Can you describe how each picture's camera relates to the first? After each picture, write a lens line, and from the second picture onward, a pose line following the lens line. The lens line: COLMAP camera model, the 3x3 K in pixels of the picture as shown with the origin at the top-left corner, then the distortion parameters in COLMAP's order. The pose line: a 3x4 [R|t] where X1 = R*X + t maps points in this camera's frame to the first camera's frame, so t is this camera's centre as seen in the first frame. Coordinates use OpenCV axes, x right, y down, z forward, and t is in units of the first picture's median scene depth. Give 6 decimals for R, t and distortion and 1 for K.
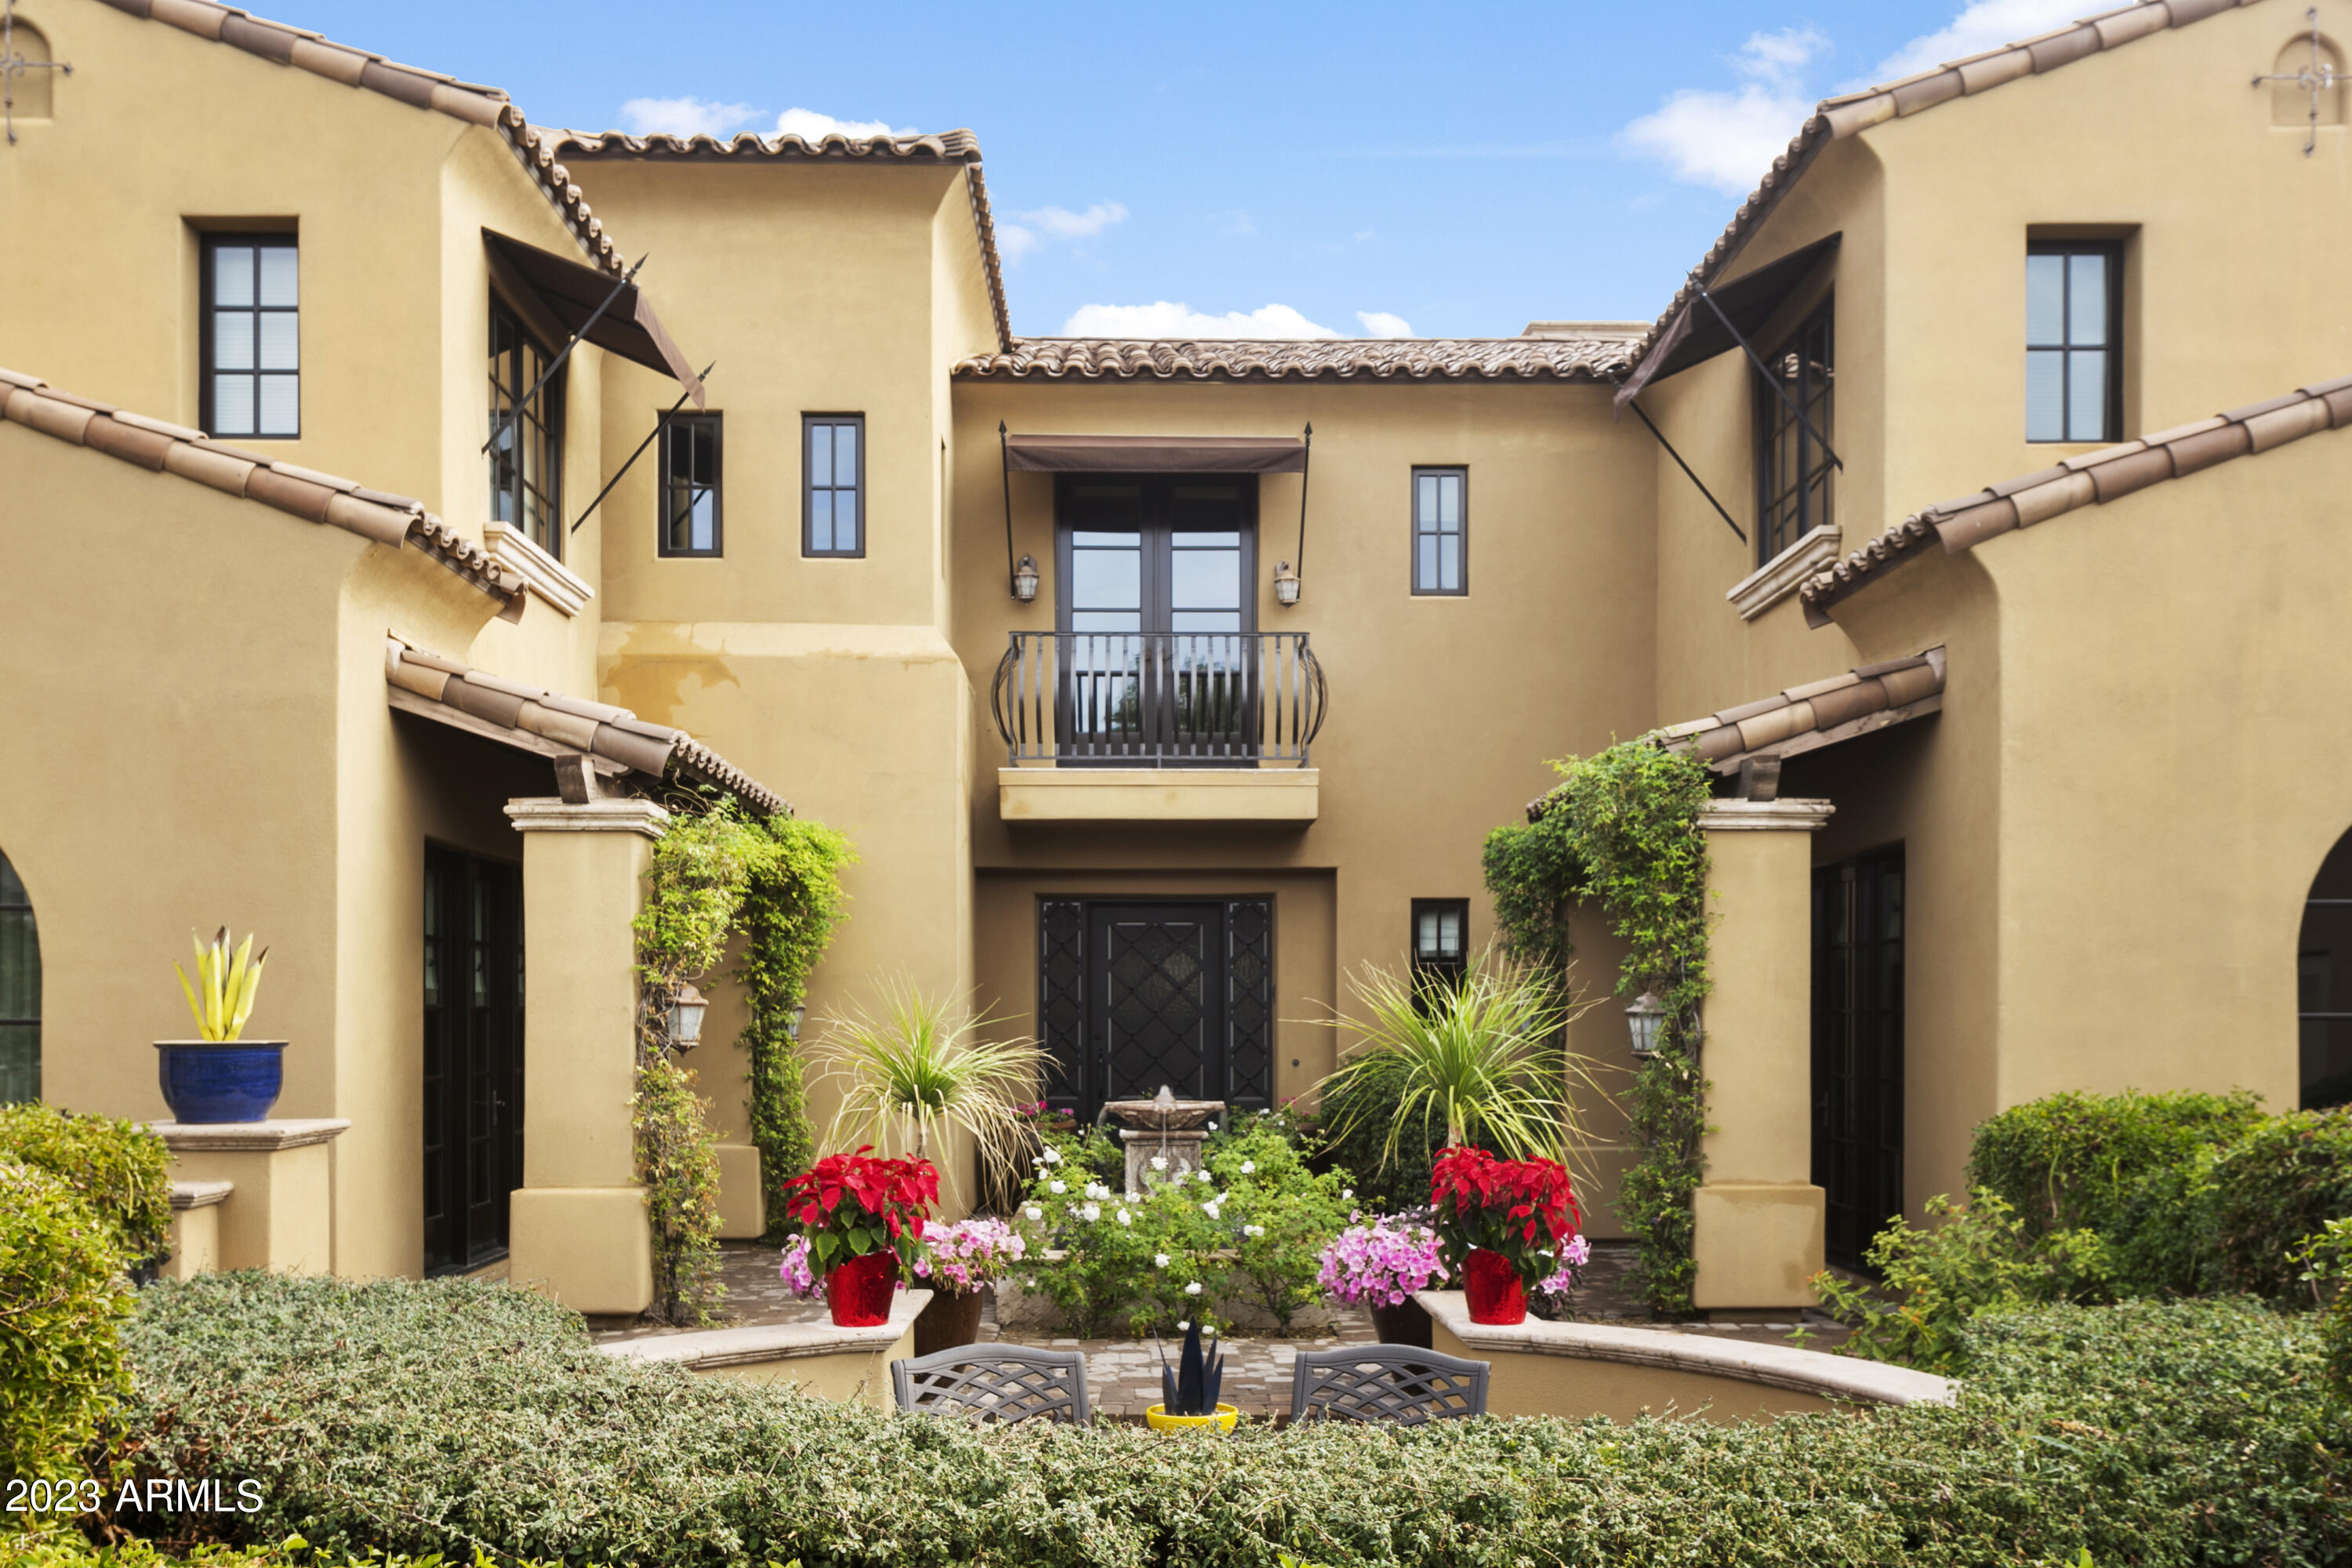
lens RADIAL K [[2370.2, 0, 1176.0], [0, 2370.2, 784.0], [0, 0, 1]] dist [0.000194, -0.000027]
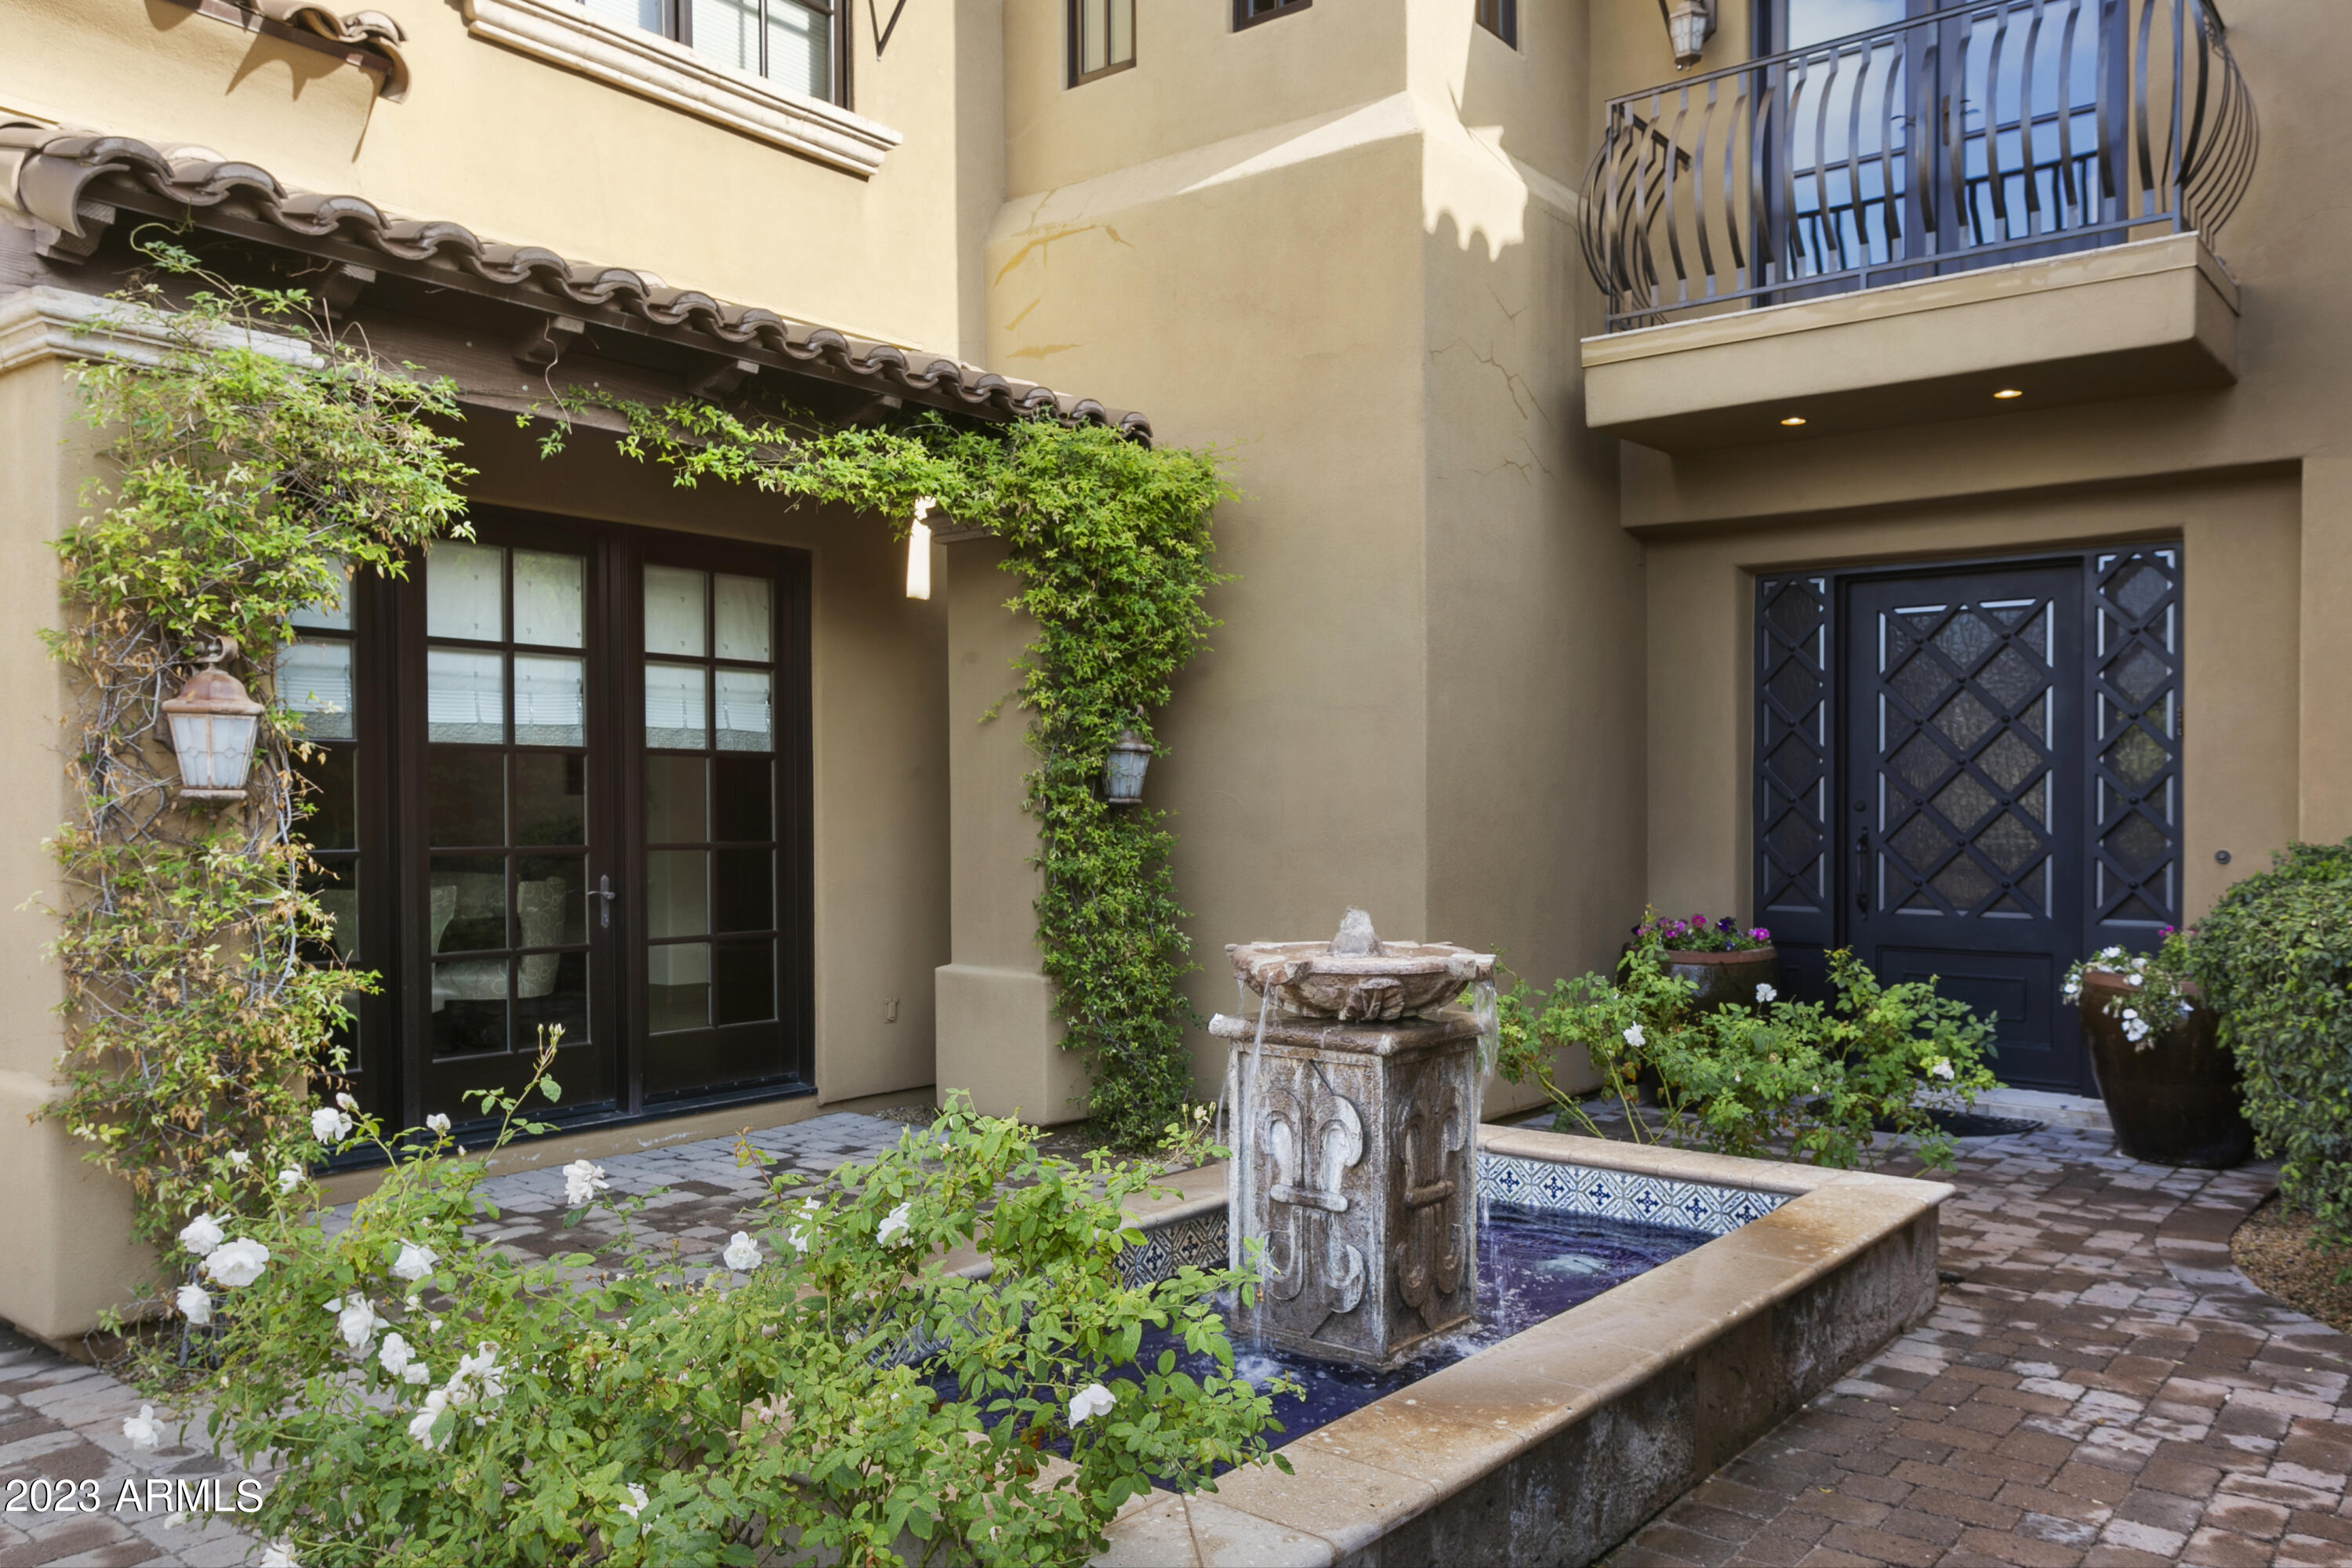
lens RADIAL K [[1833.4, 0, 1176.0], [0, 1833.4, 784.0], [0, 0, 1]] dist [-0.004112, -0.002526]
pose [[0.776588, -0.003179, -0.630000, 0.126656], [0.057751, 0.996136, 0.066163, 0.064471], [0.627356, -0.087764, 0.773771, 0.569155]]
